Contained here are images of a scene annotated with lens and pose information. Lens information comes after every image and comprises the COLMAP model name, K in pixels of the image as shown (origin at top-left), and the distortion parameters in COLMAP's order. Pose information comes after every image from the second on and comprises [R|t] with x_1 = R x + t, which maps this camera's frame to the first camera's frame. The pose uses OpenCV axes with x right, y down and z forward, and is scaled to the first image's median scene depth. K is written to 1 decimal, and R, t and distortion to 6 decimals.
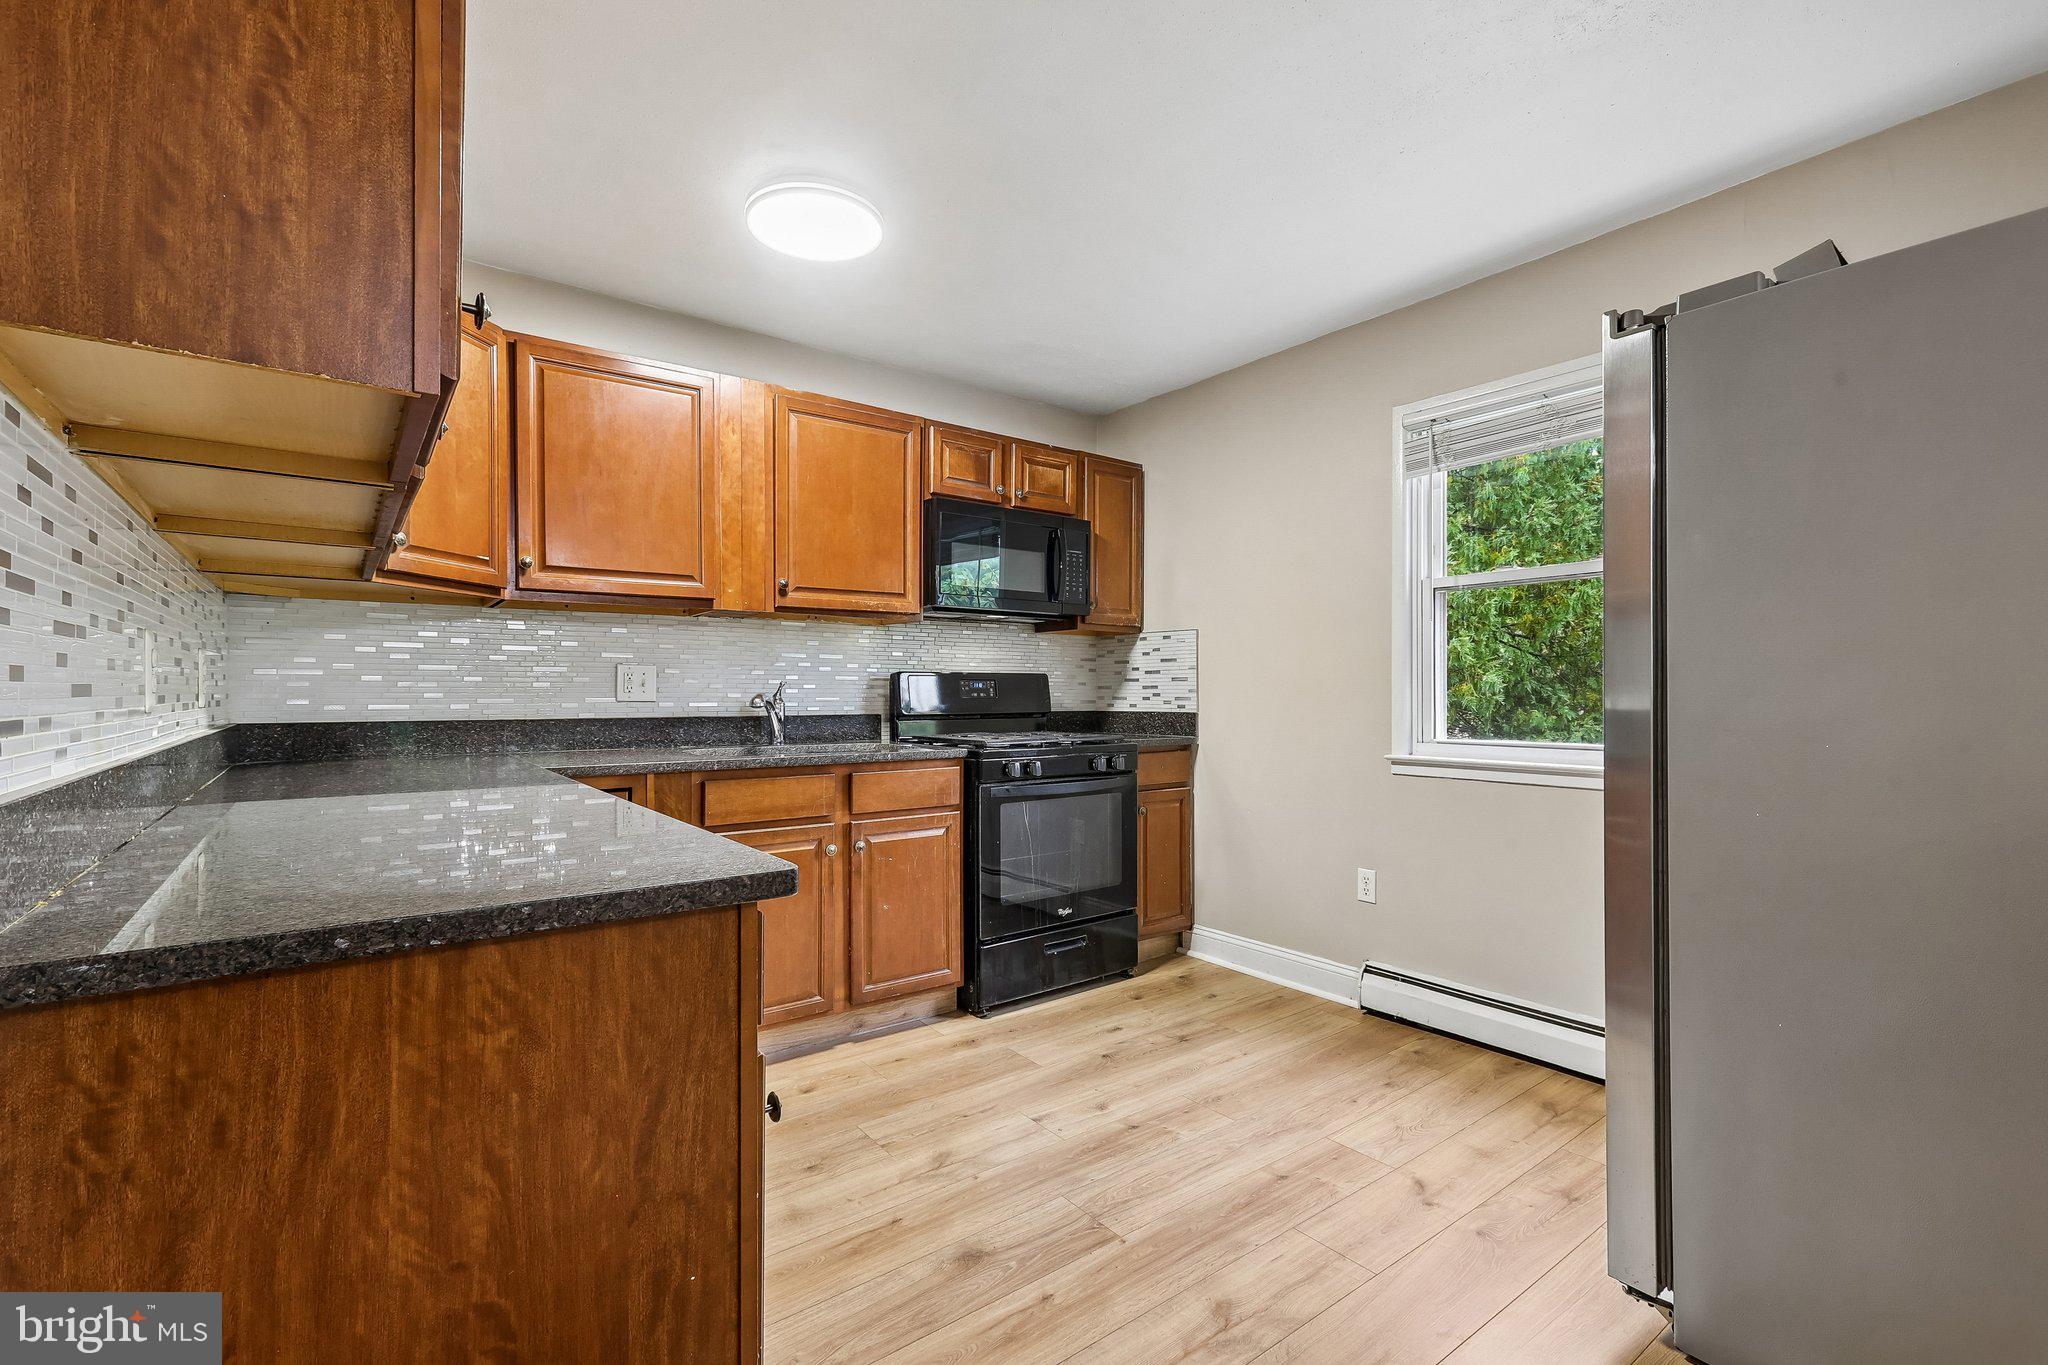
lens RADIAL K [[899.6, 0, 1022.2], [0, 899.6, 689.1], [0, 0, 1]] dist [0.003288, -0.000525]
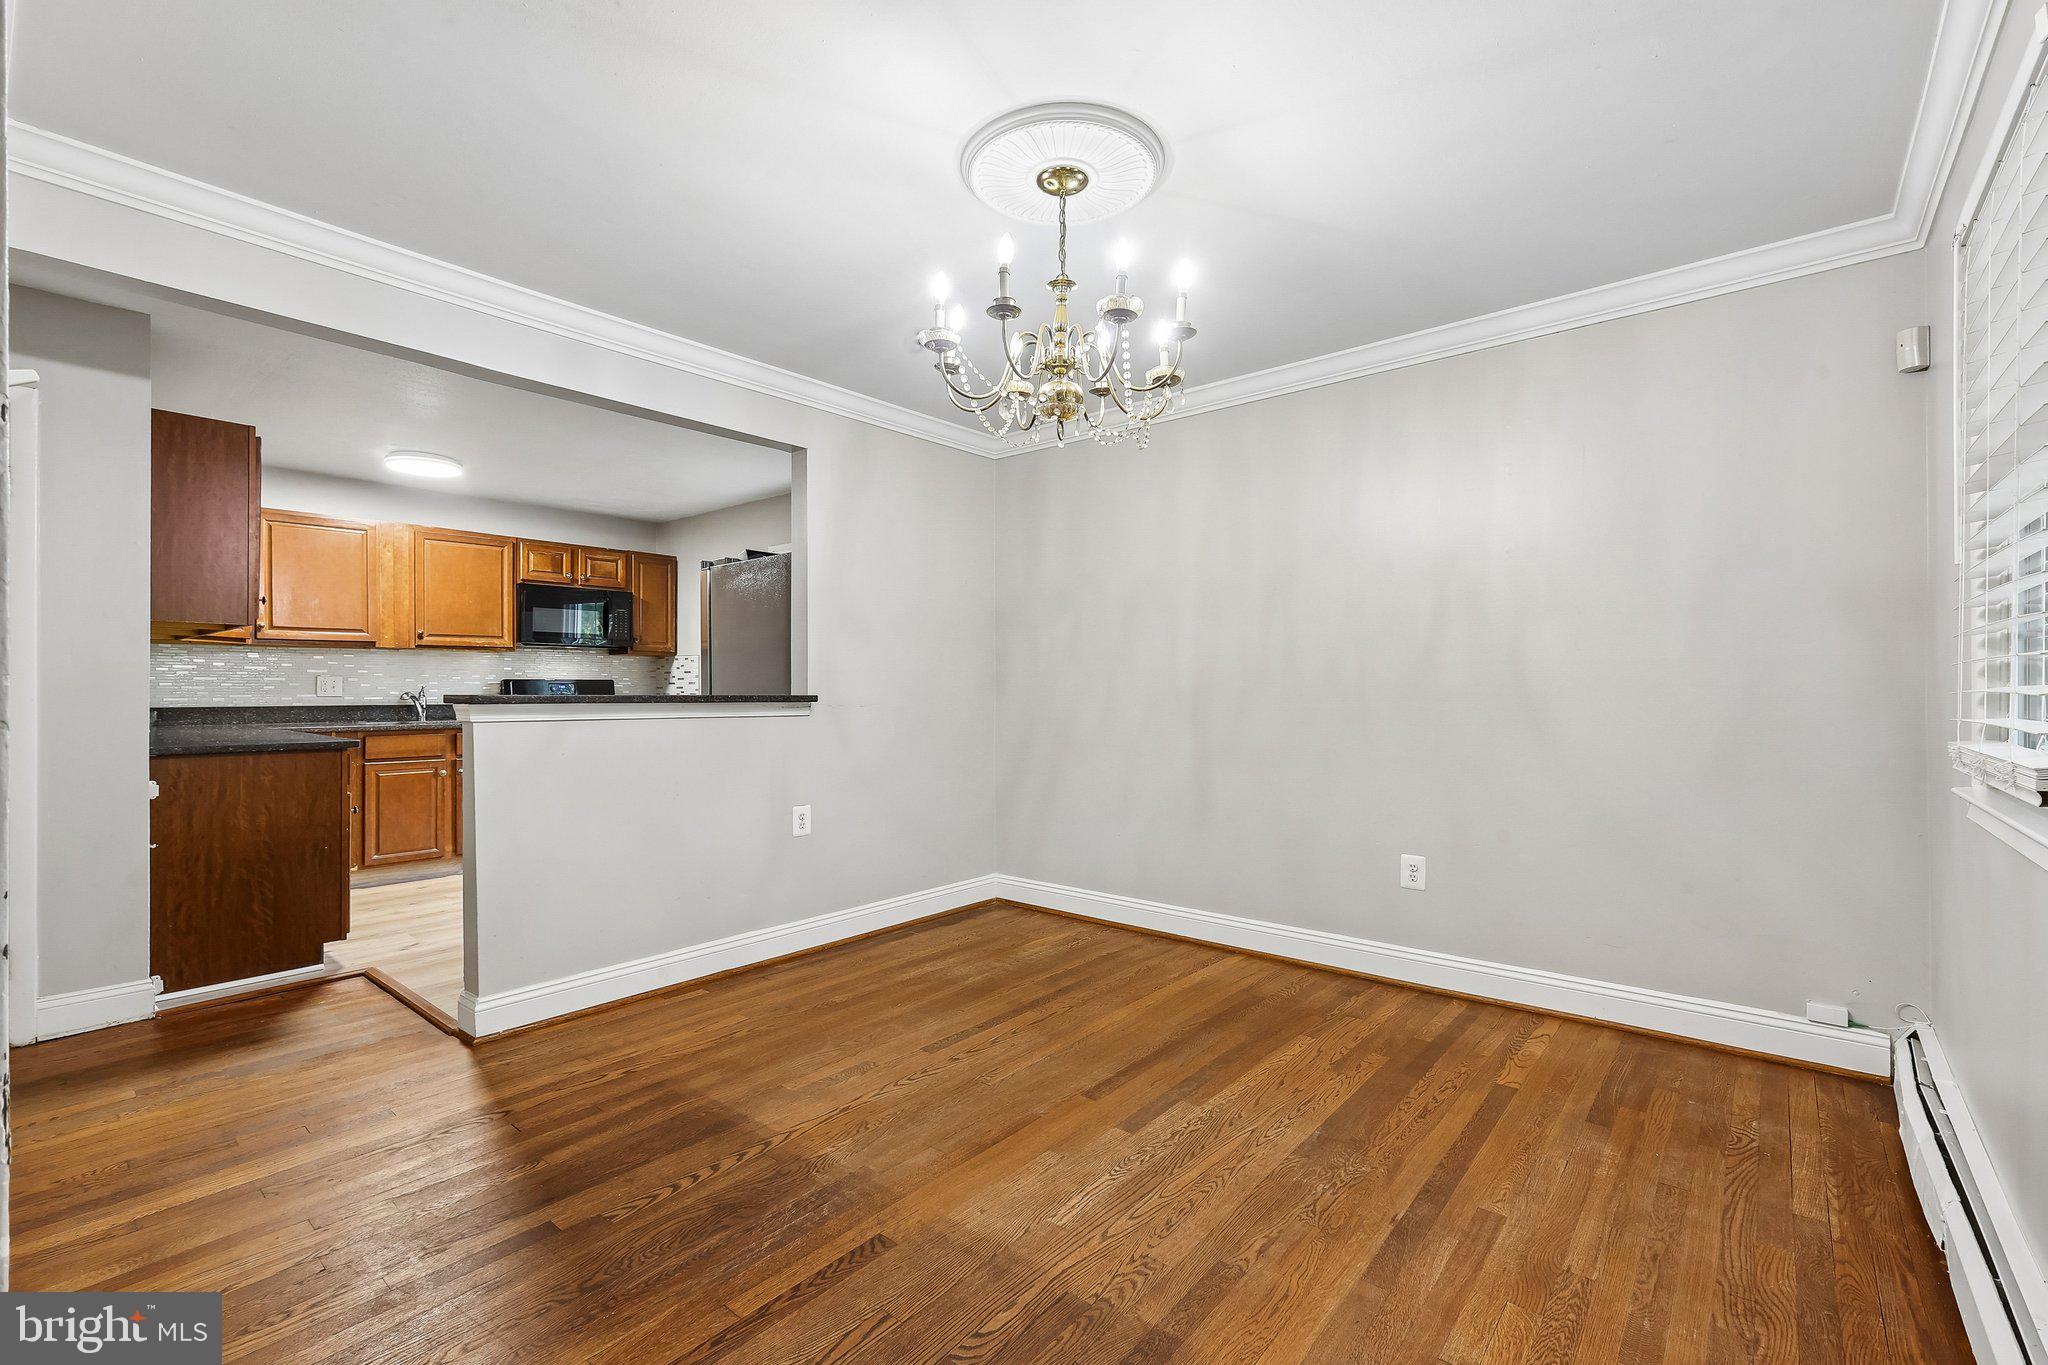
lens RADIAL K [[899.6, 0, 1026.5], [0, 899.6, 680.8], [0, 0, 1]] dist [0.003288, -0.000525]
pose [[0.974741, 0.001744, 0.223330, 0.519838], [-0.000885, 0.999992, -0.003947, -0.011588], [-0.223335, 0.003650, 0.974735, -1.051492]]
